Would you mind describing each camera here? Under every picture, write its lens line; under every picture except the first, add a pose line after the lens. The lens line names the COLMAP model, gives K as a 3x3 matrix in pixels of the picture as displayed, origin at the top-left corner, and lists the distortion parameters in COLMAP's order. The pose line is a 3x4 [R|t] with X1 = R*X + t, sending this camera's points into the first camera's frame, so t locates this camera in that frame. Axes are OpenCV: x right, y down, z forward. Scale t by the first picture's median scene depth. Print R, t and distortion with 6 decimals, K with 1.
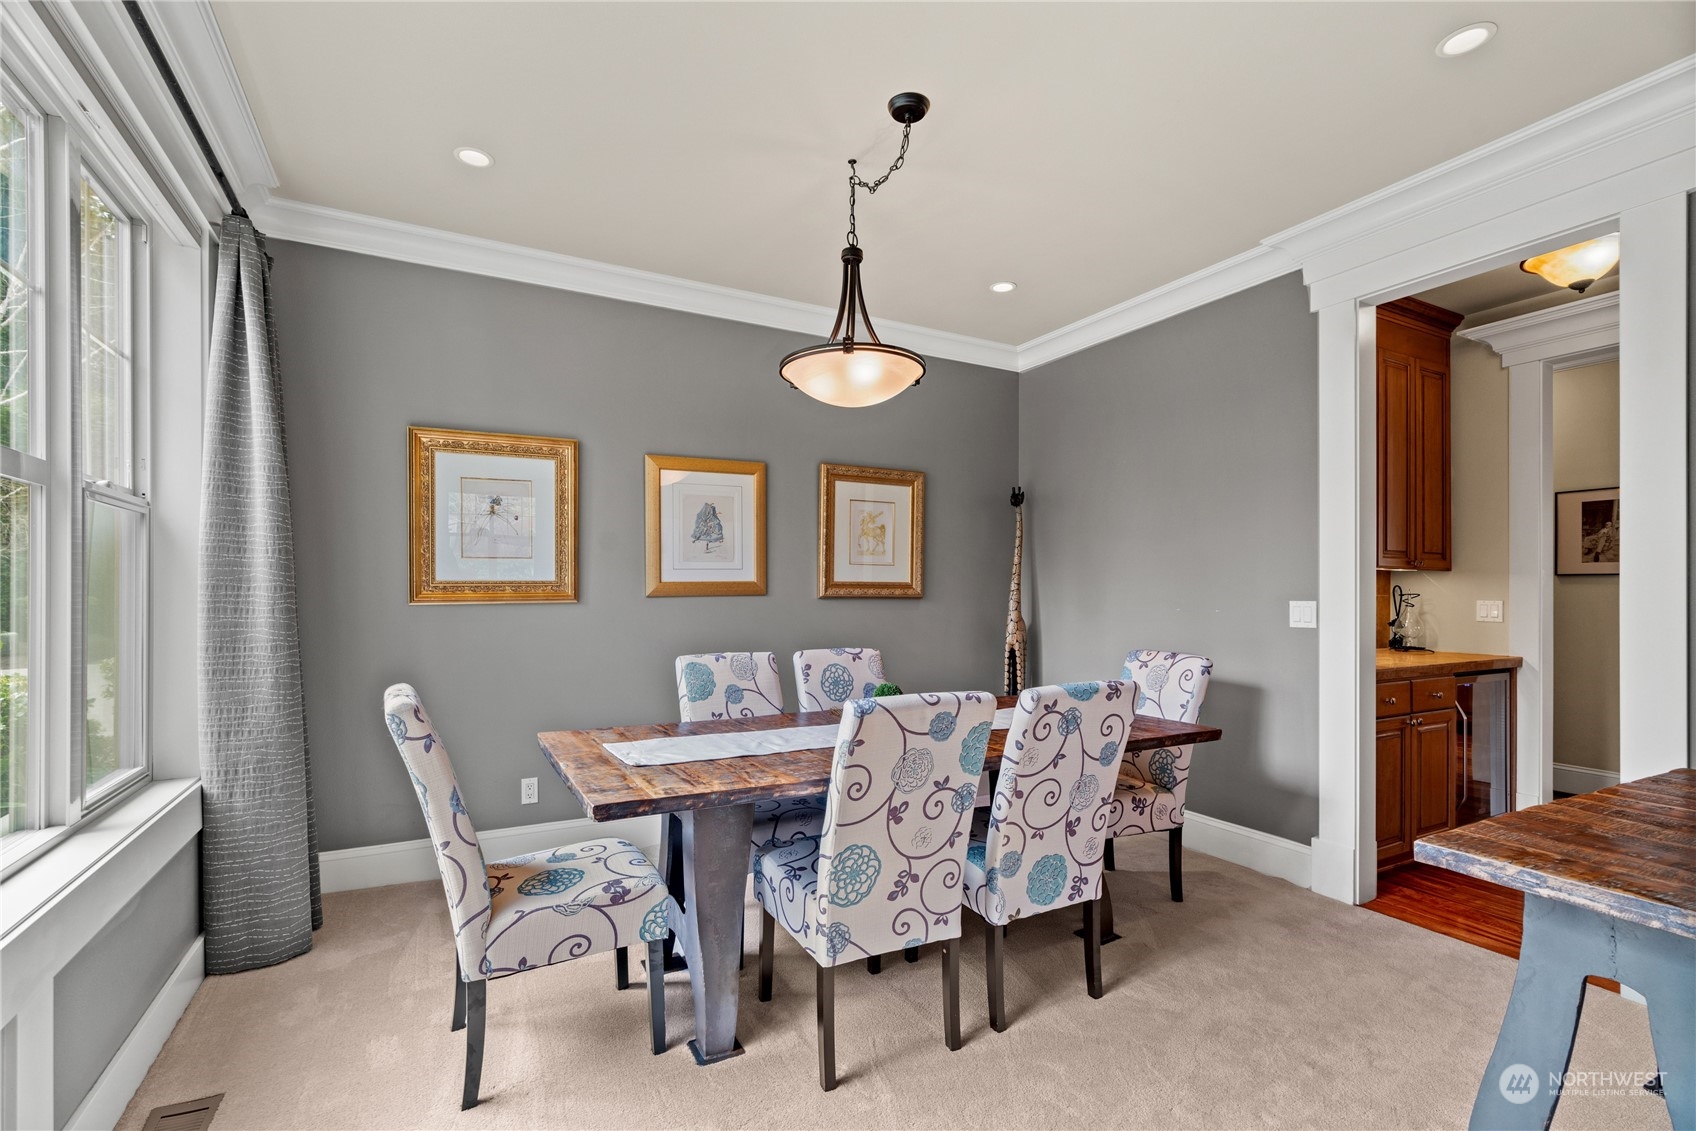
lens RADIAL K [[769.6, 0, 856.6], [0, 769.6, 592.5], [0, 0, 1]] dist [-0.003549, -0.000264]
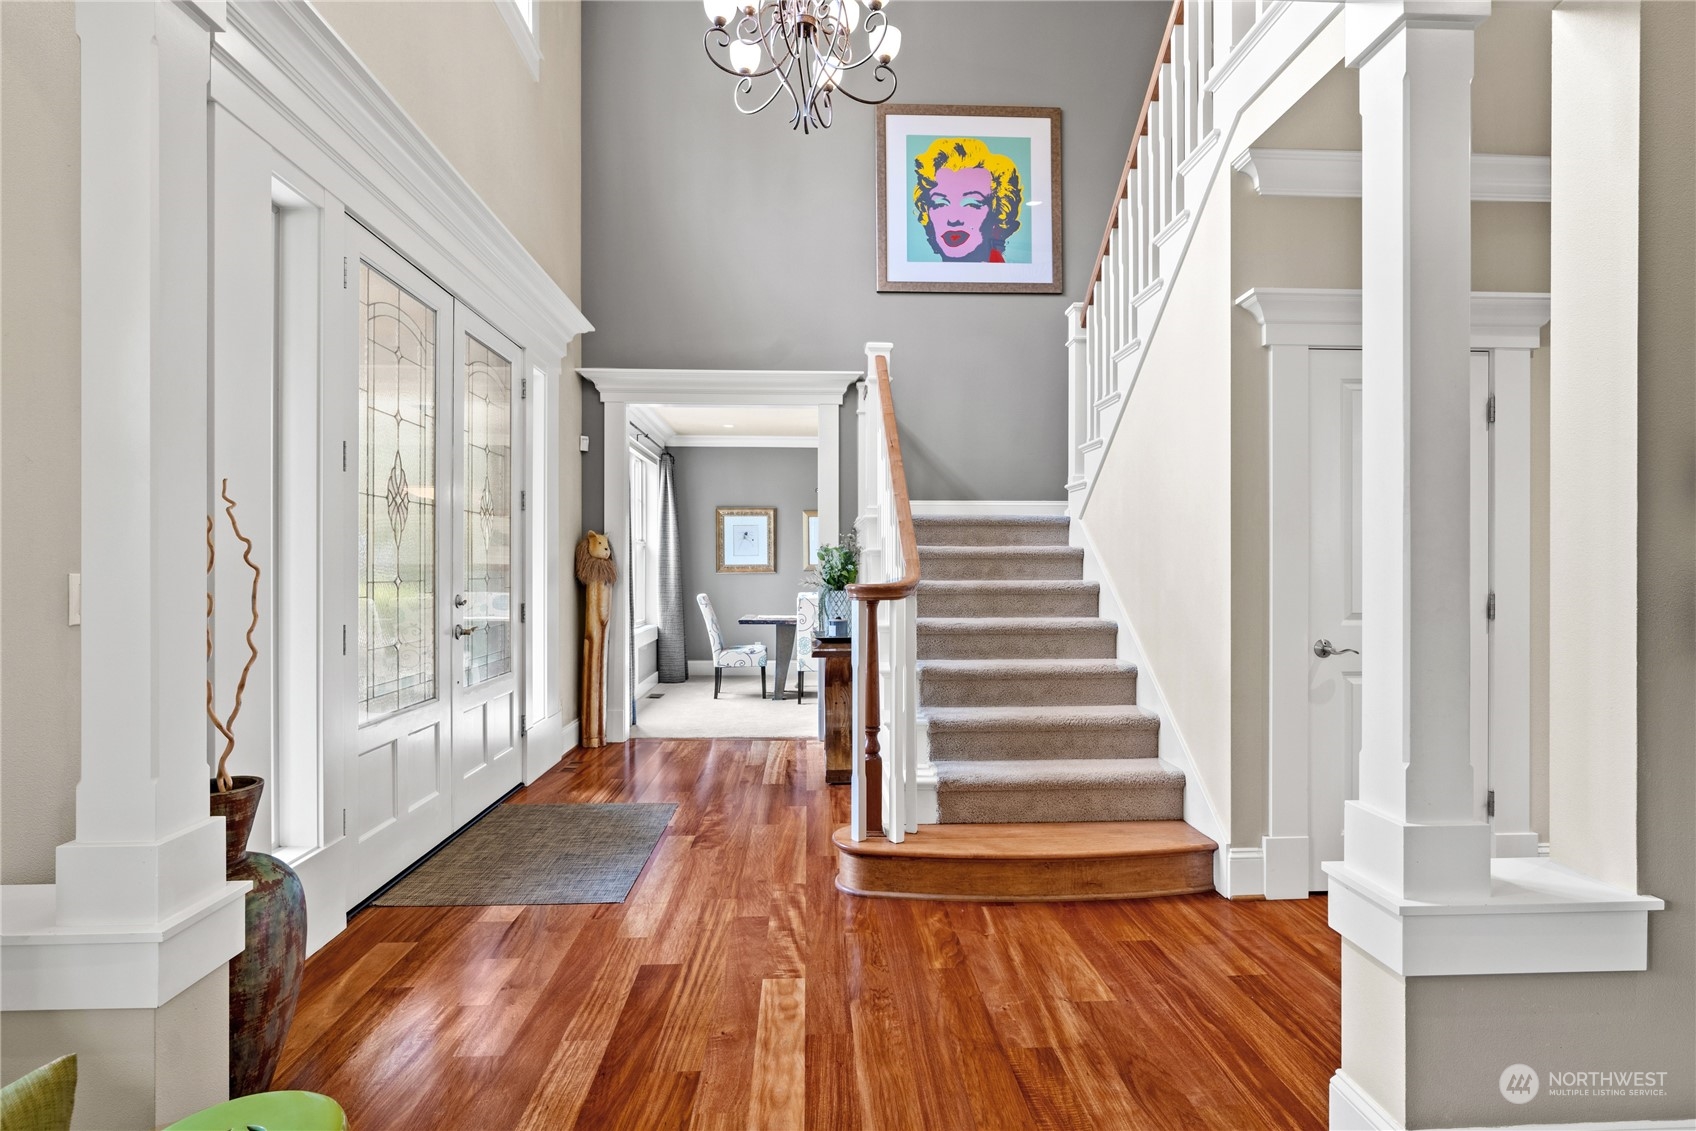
lens RADIAL K [[876.9, 0, 848.2], [0, 876.9, 567.8], [0, 0, 1]] dist [0.000517, 0.000004]
pose [[0.898649, -0.003837, -0.438651, 1.175327], [0.001247, 0.999980, -0.006192, 0.014357], [0.438666, 0.005017, 0.898636, -1.550496]]
